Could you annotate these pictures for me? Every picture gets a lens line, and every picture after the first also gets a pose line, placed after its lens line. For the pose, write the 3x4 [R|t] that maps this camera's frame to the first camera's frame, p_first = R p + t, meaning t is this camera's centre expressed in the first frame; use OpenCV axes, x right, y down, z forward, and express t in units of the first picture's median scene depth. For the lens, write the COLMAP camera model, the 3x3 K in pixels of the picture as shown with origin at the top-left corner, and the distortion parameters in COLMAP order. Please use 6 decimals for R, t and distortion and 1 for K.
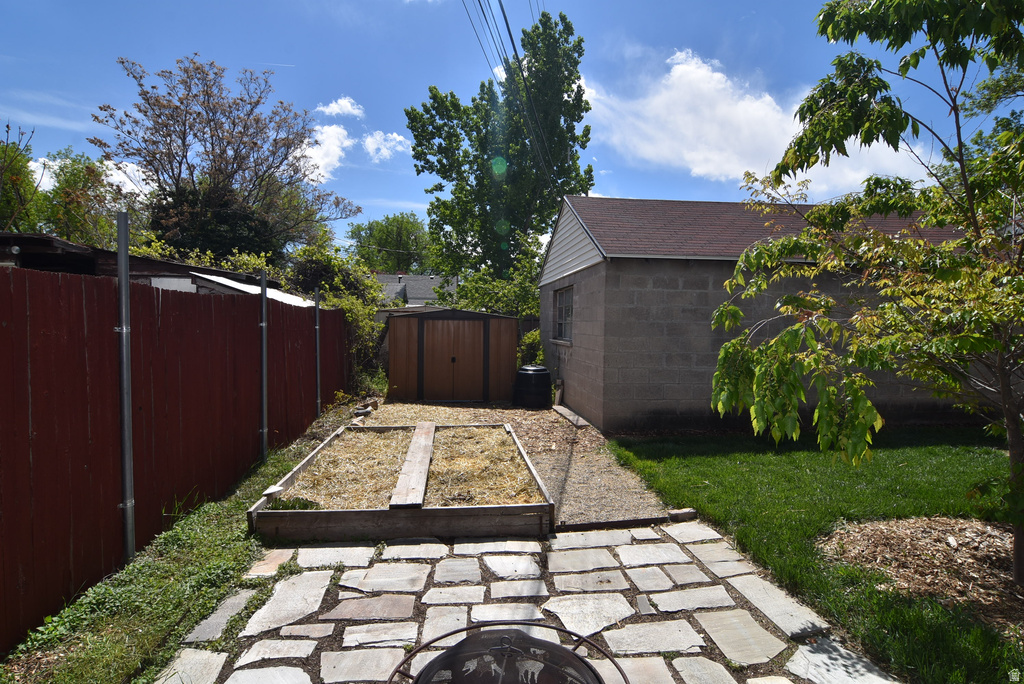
lens RADIAL K [[552.2, 0, 512.9], [0, 552.2, 341.3], [0, 0, 1]] dist [-0.008416, -0.009106]
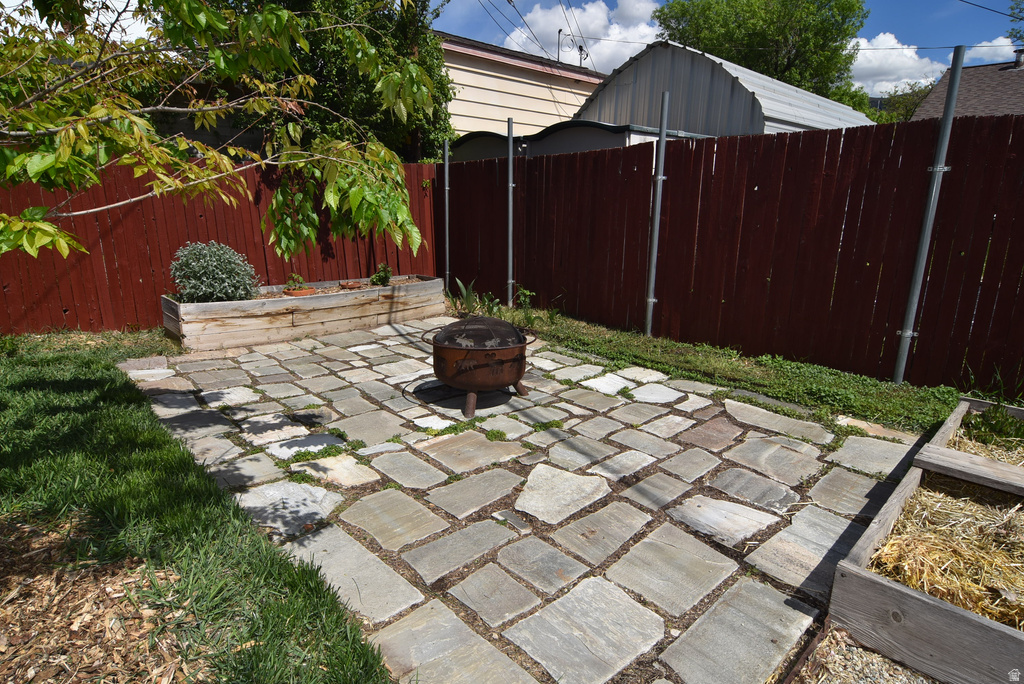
lens RADIAL K [[552.2, 0, 508.6], [0, 552.2, 346.5], [0, 0, 1]] dist [-0.008416, -0.009106]
pose [[-0.799125, 0.146949, -0.582928, 0.622706], [-0.015534, 0.964293, 0.264382, 0.045235], [0.600964, 0.220330, -0.768308, 1.461524]]
